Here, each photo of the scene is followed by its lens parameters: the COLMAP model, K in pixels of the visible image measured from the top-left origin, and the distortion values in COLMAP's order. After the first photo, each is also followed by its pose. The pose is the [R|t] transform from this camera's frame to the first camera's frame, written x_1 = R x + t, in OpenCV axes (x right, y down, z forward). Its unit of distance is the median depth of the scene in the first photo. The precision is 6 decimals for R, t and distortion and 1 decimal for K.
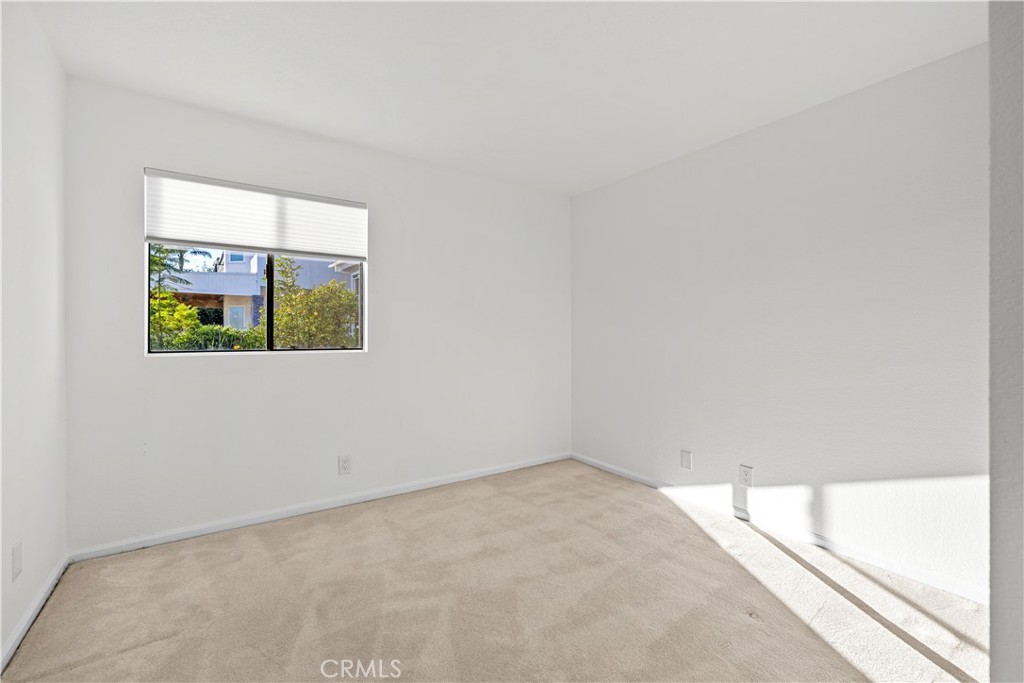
lens RADIAL K [[426.3, 0, 511.1], [0, 426.3, 342.0], [0, 0, 1]] dist [-0.002302, -0.000021]
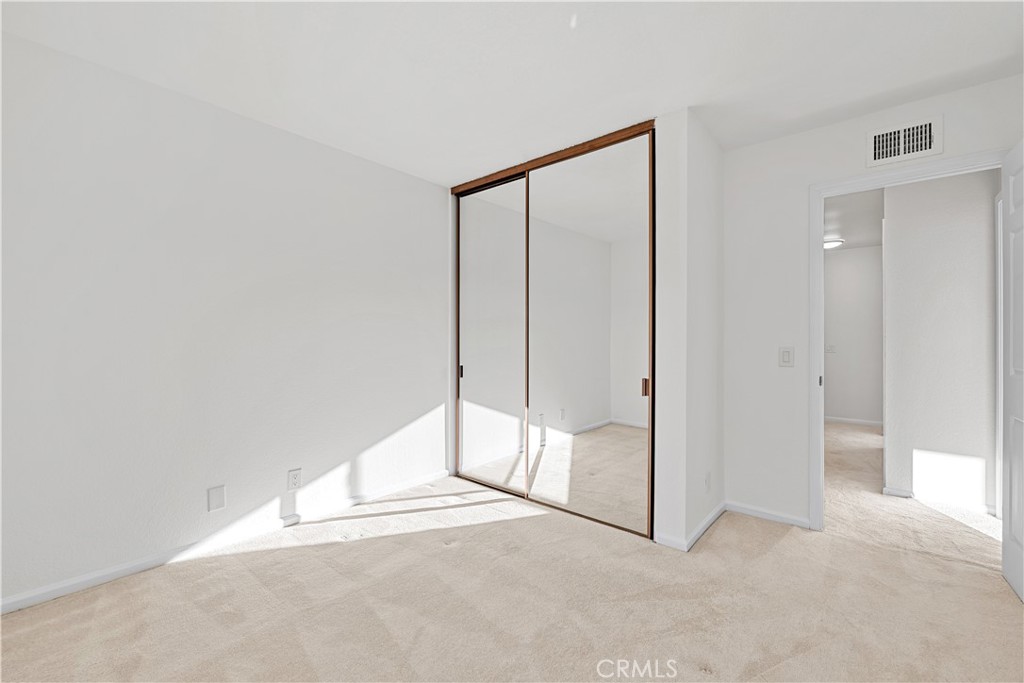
lens RADIAL K [[426.3, 0, 511.1], [0, 426.3, 342.2], [0, 0, 1]] dist [-0.002302, -0.000021]
pose [[-0.307258, -0.001631, 0.951625, -0.570355], [-0.007842, 0.999969, -0.000818, -0.016733], [-0.951594, -0.007715, -0.307261, 0.822474]]
